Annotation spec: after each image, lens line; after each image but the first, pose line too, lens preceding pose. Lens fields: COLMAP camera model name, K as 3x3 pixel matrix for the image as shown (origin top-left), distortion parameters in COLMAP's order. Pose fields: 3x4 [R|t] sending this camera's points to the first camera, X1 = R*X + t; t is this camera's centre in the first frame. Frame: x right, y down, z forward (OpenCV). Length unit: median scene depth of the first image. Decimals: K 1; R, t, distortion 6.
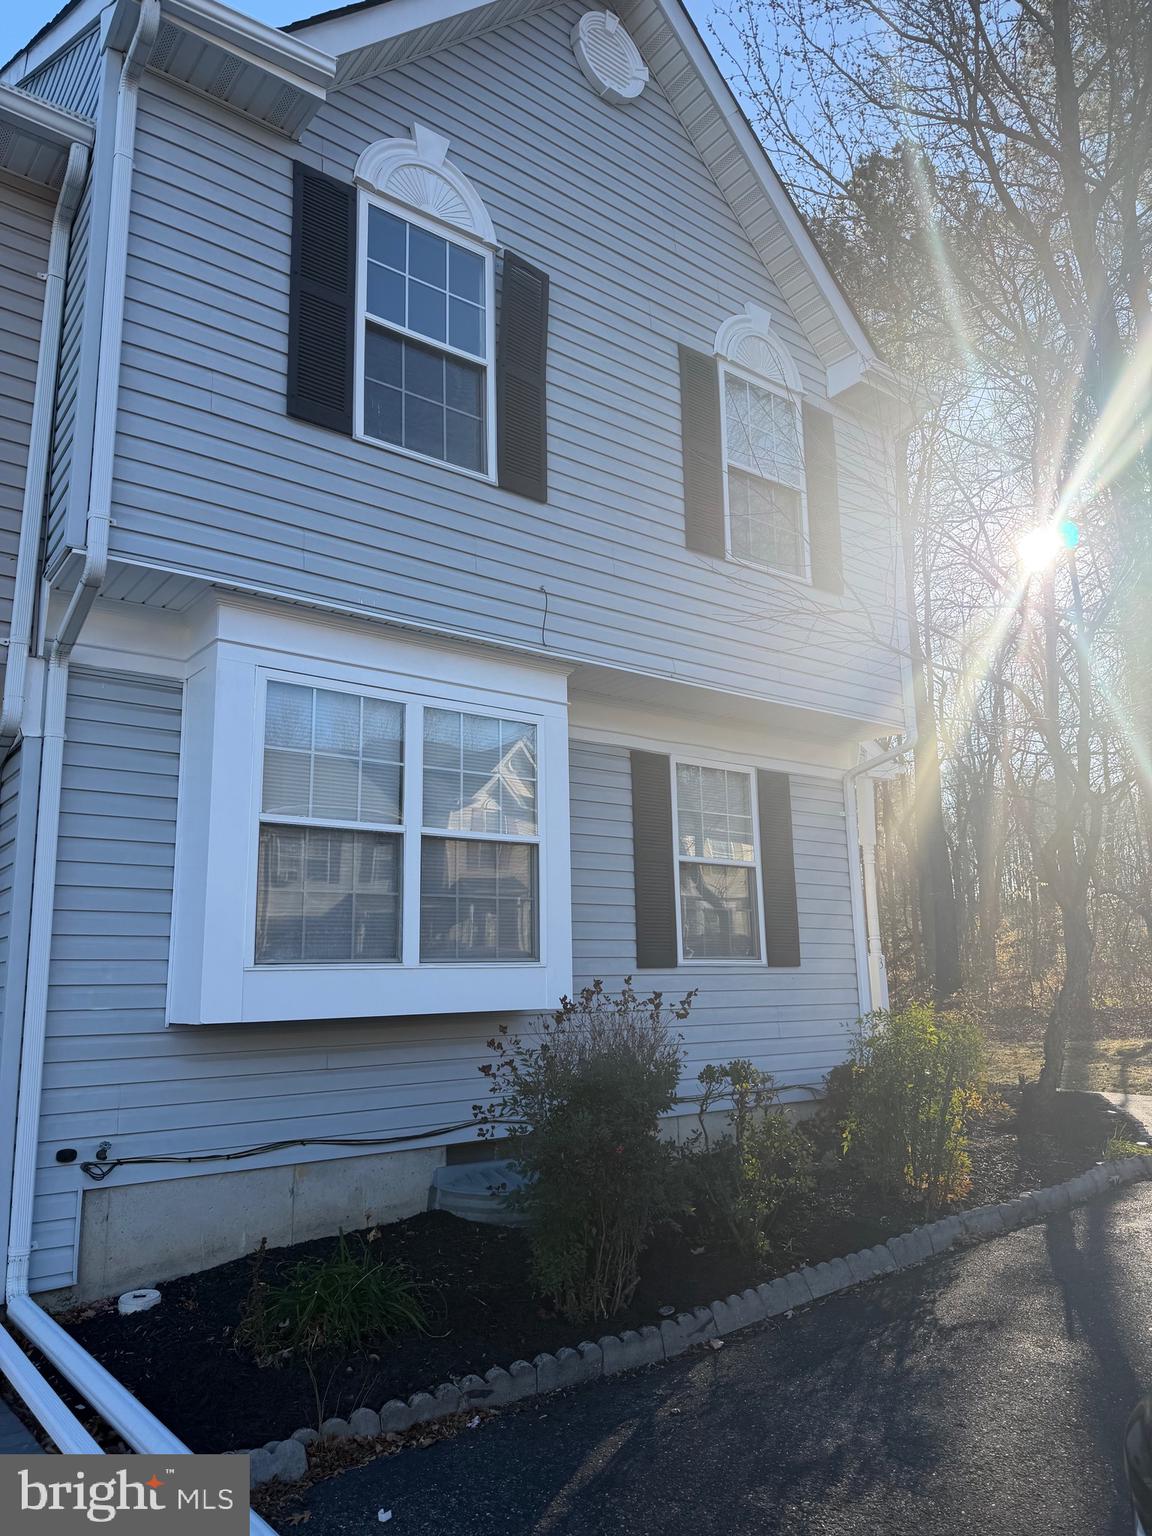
lens RADIAL K [[1122.5, 0, 576.0], [0, 1122.5, 768.0], [0, 0, 1]] dist [0.037408, -0.027369]
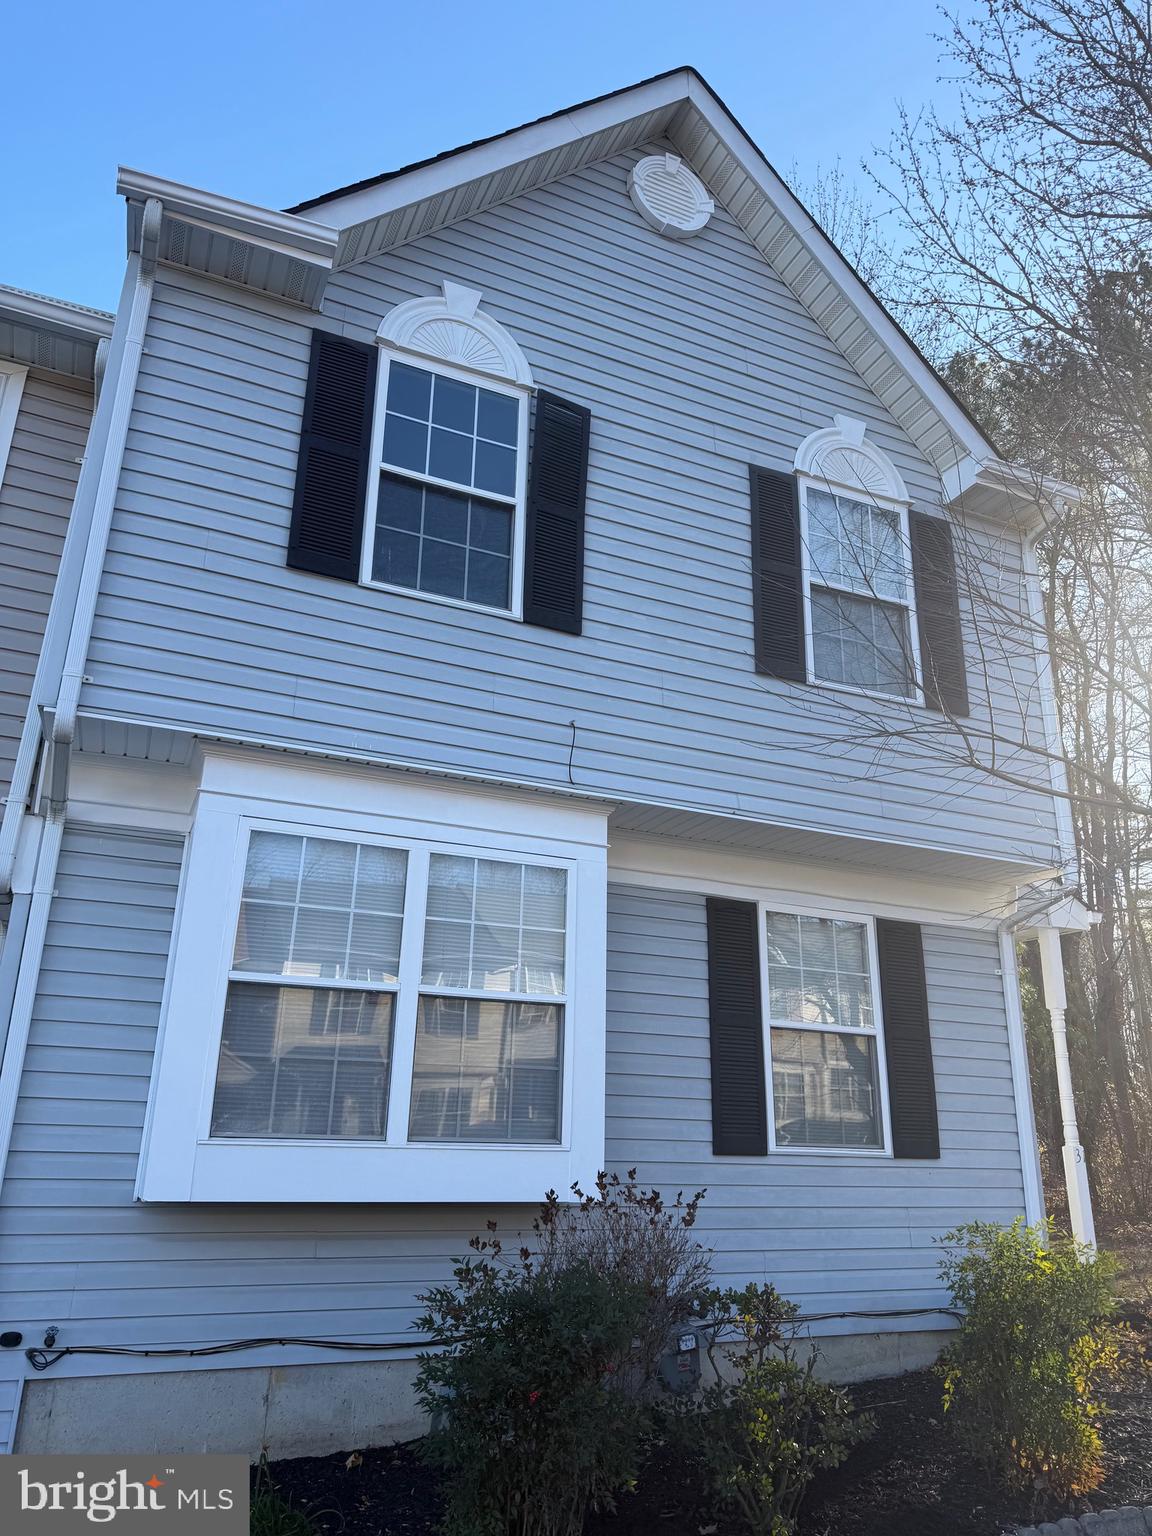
lens RADIAL K [[1110.4, 0, 576.0], [0, 1110.4, 768.0], [0, 0, 1]] dist [0.065618, -0.069162]
pose [[0.967752, -0.042288, -0.248331, 0.215901], [0.008339, 0.990646, -0.136200, 0.001692], [0.251768, 0.129737, 0.959052, 0.128354]]
